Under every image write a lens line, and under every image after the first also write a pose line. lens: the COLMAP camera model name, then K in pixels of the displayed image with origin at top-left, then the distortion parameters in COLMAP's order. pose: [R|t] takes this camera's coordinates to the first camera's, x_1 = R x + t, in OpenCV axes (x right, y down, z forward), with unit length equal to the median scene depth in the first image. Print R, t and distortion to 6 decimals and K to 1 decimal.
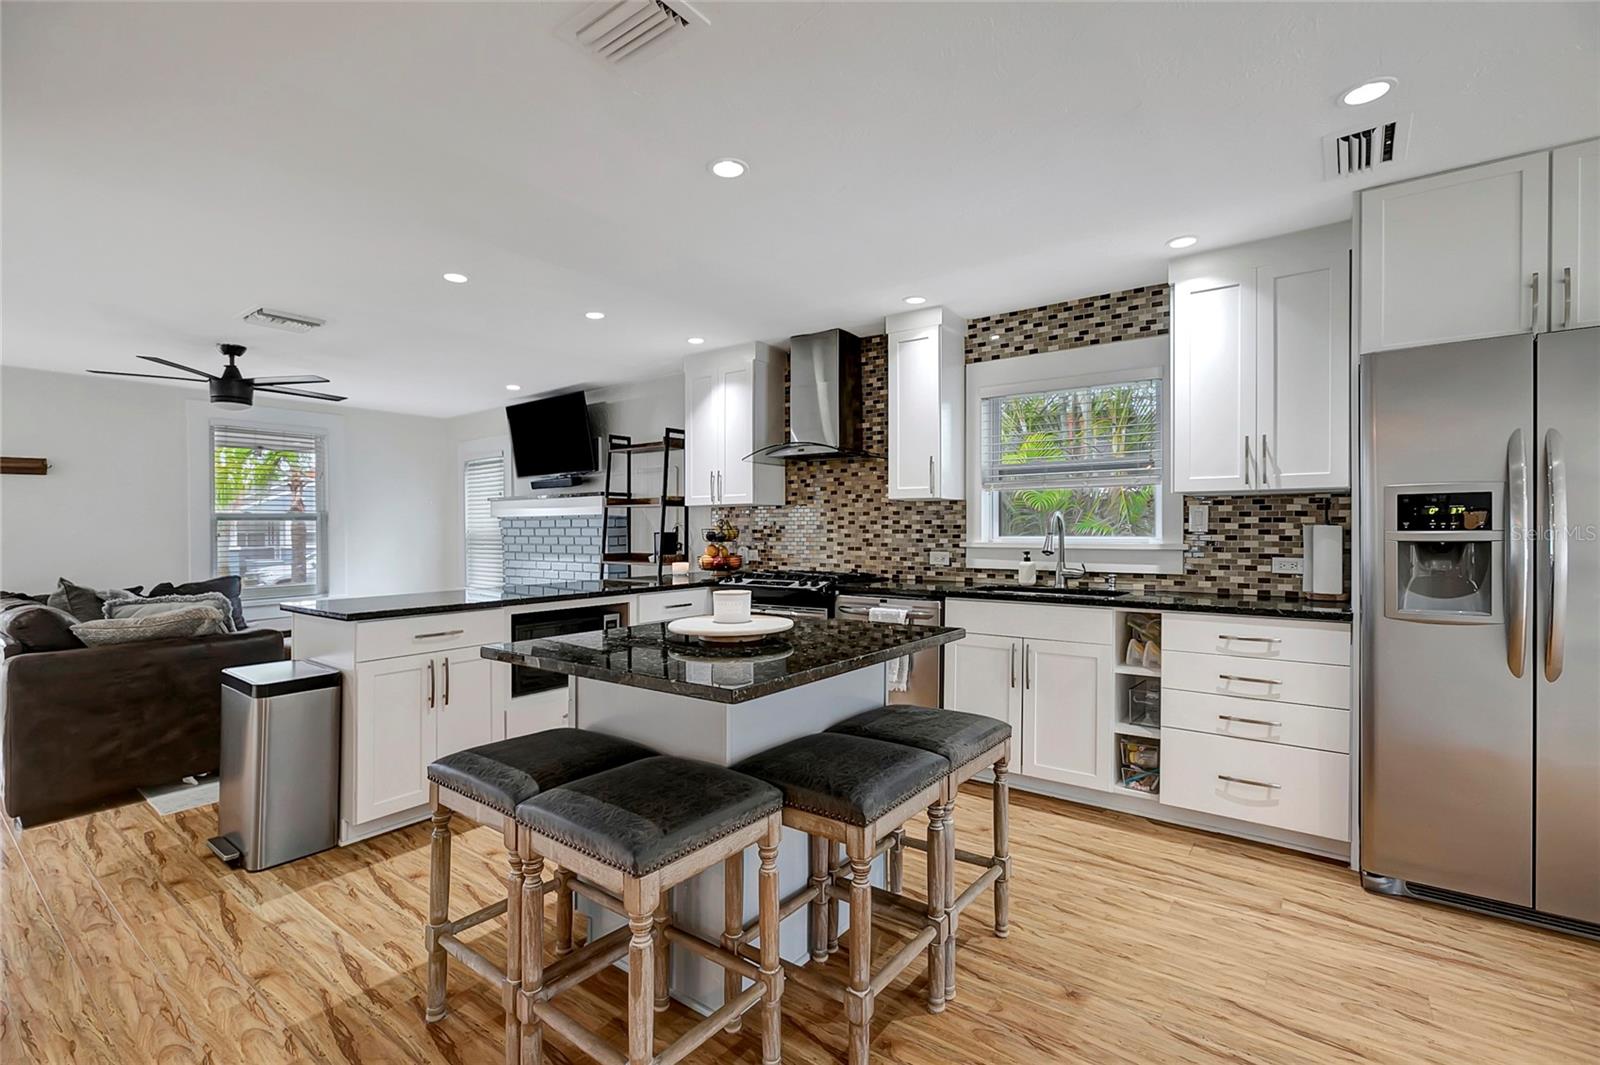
lens RADIAL K [[729.2, 0, 800.0], [0, 729.2, 532.5], [0, 0, 1]] dist [-0.015778, 0.000350]
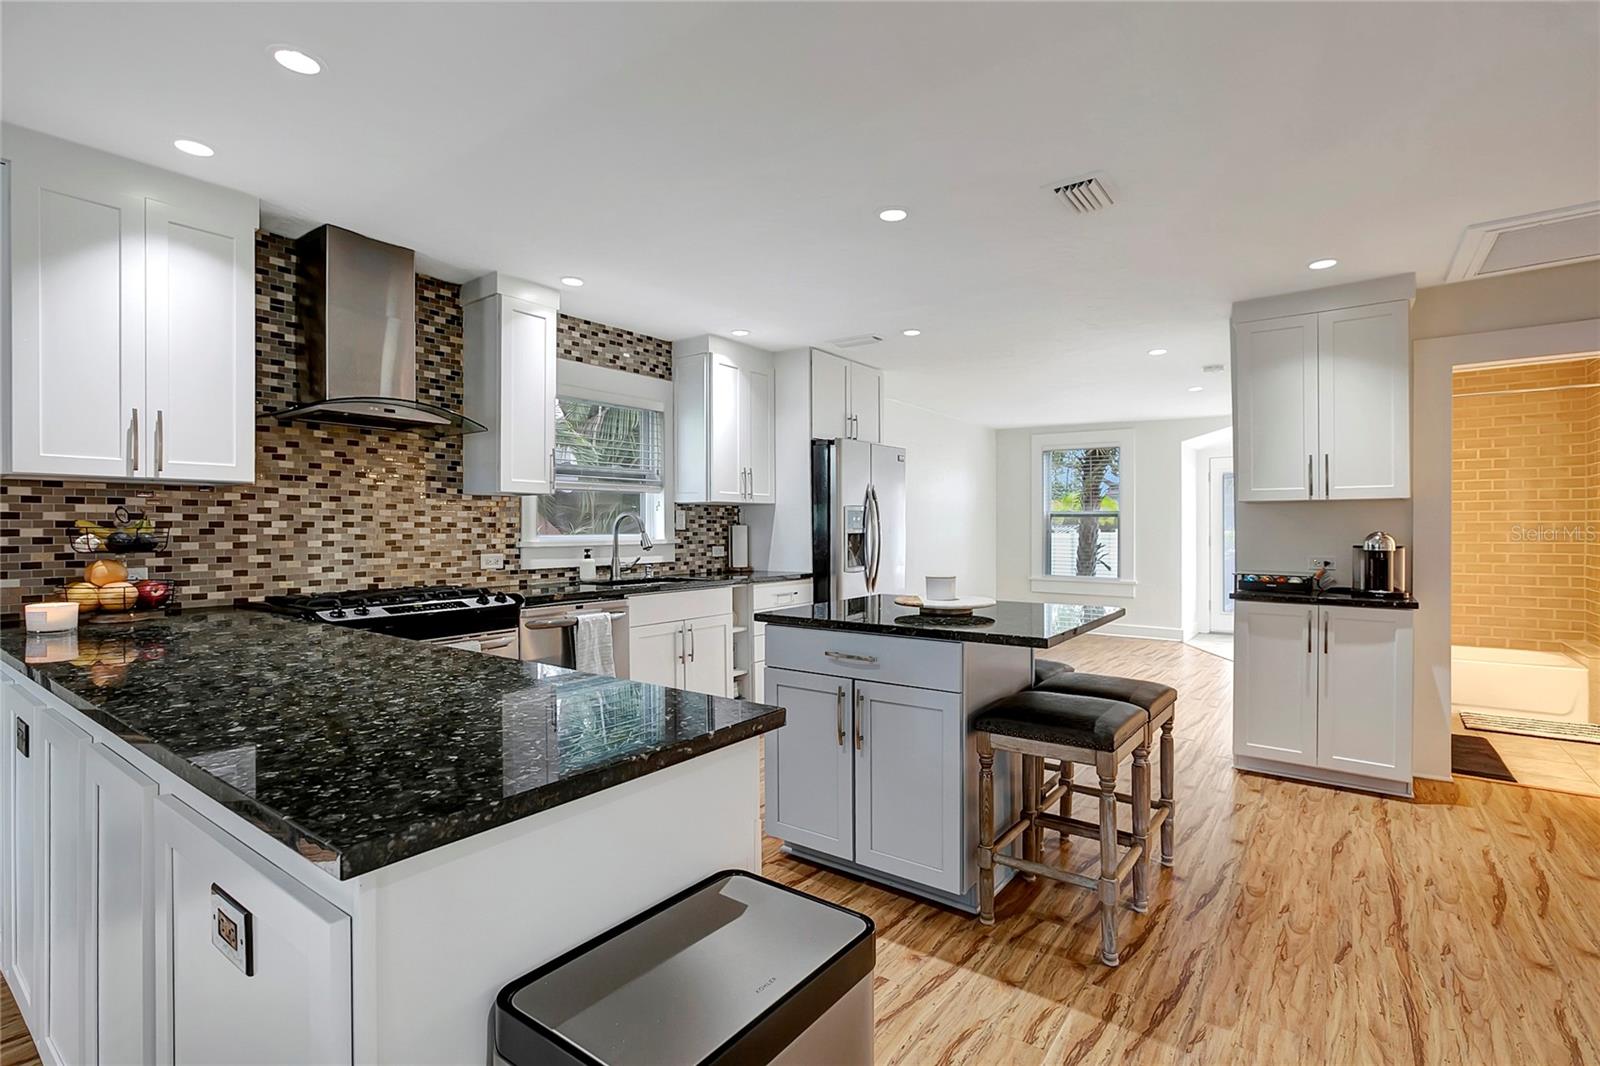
lens RADIAL K [[750.2, 0, 800.9], [0, 750.2, 524.6], [0, 0, 1]] dist [-0.044338, 0.000005]
pose [[-0.016096, 0.005225, 0.999857, -0.698462], [0.005730, 0.999970, -0.005133, -0.001808], [-0.999854, 0.005646, -0.016125, 0.637375]]
